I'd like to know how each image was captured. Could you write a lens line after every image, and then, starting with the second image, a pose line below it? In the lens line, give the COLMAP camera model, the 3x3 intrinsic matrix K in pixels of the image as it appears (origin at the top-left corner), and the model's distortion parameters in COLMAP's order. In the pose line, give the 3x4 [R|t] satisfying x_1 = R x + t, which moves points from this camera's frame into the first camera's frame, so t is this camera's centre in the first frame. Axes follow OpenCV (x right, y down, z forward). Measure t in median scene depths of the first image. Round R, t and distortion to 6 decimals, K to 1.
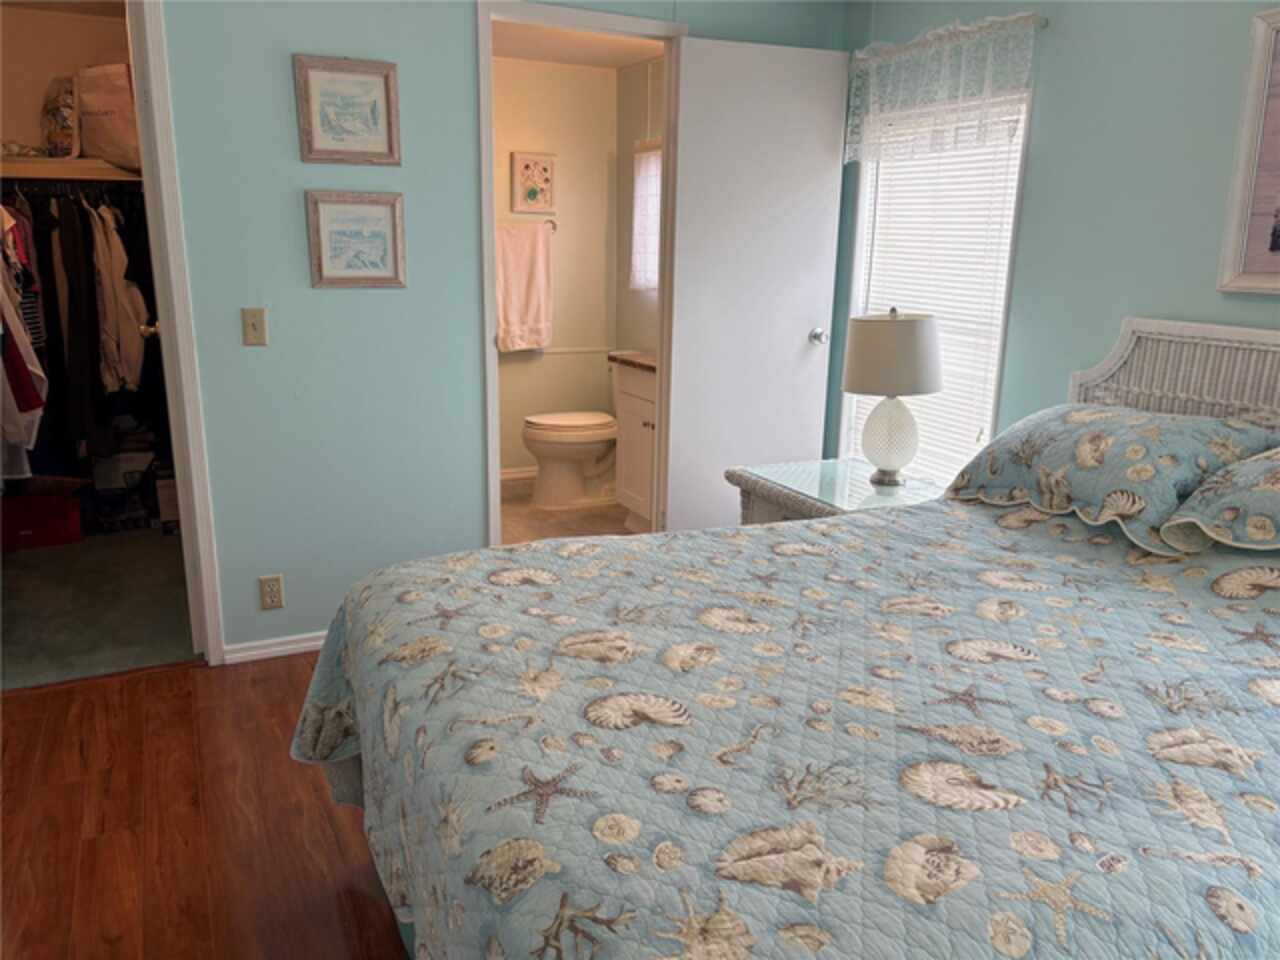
lens RADIAL K [[970.0, 0, 641.1], [0, 970.0, 512.2], [0, 0, 1]] dist [0.031165, -0.046227]
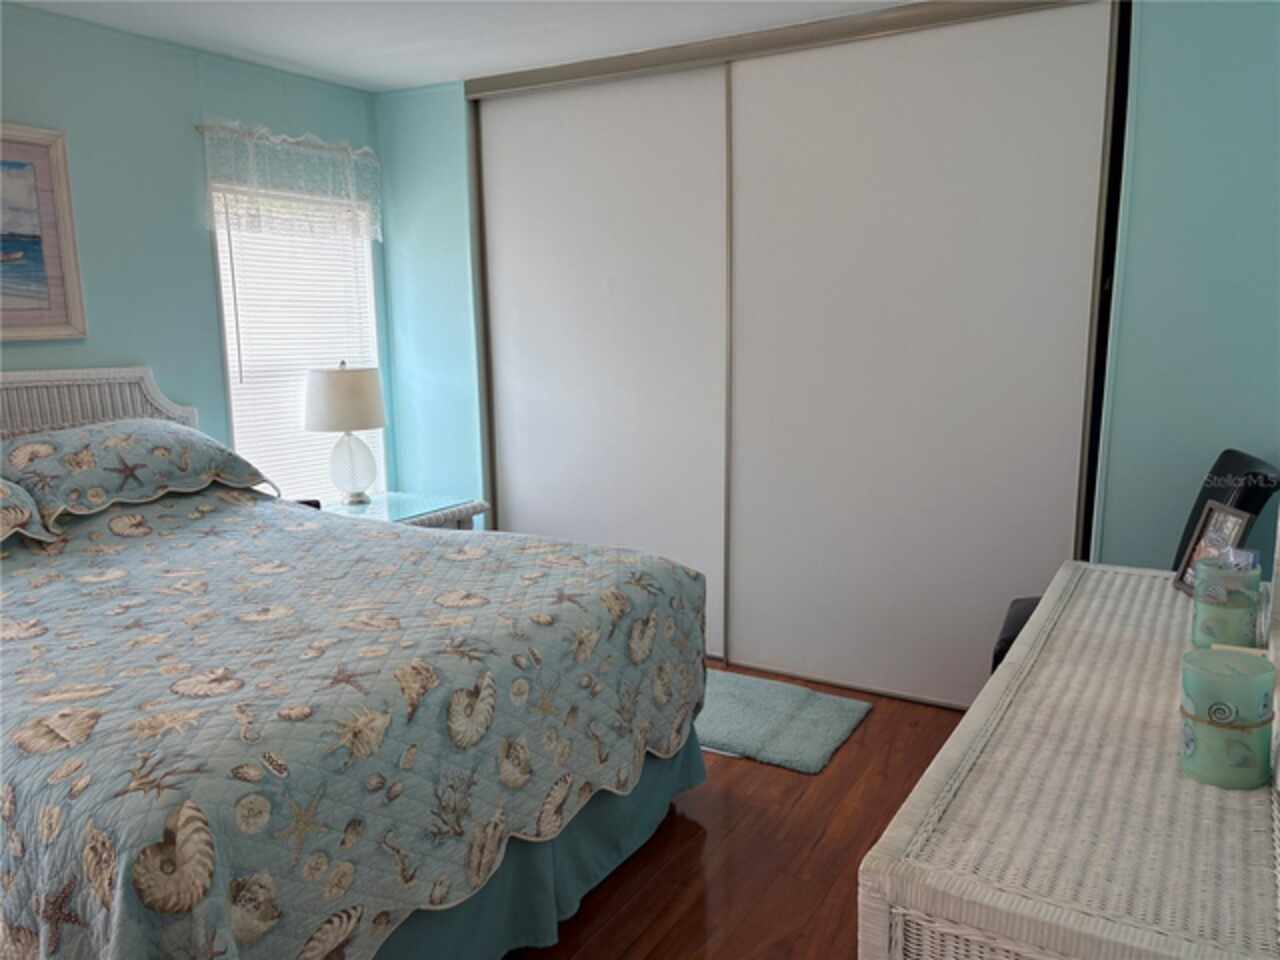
lens RADIAL K [[970.0, 0, 641.1], [0, 970.0, 512.2], [0, 0, 1]] dist [0.031165, -0.046227]
pose [[-0.548809, -0.180719, 0.816180, -1.114047], [0.218775, 0.911274, 0.348881, -0.321047], [-0.806813, 0.370028, -0.460578, 1.116291]]
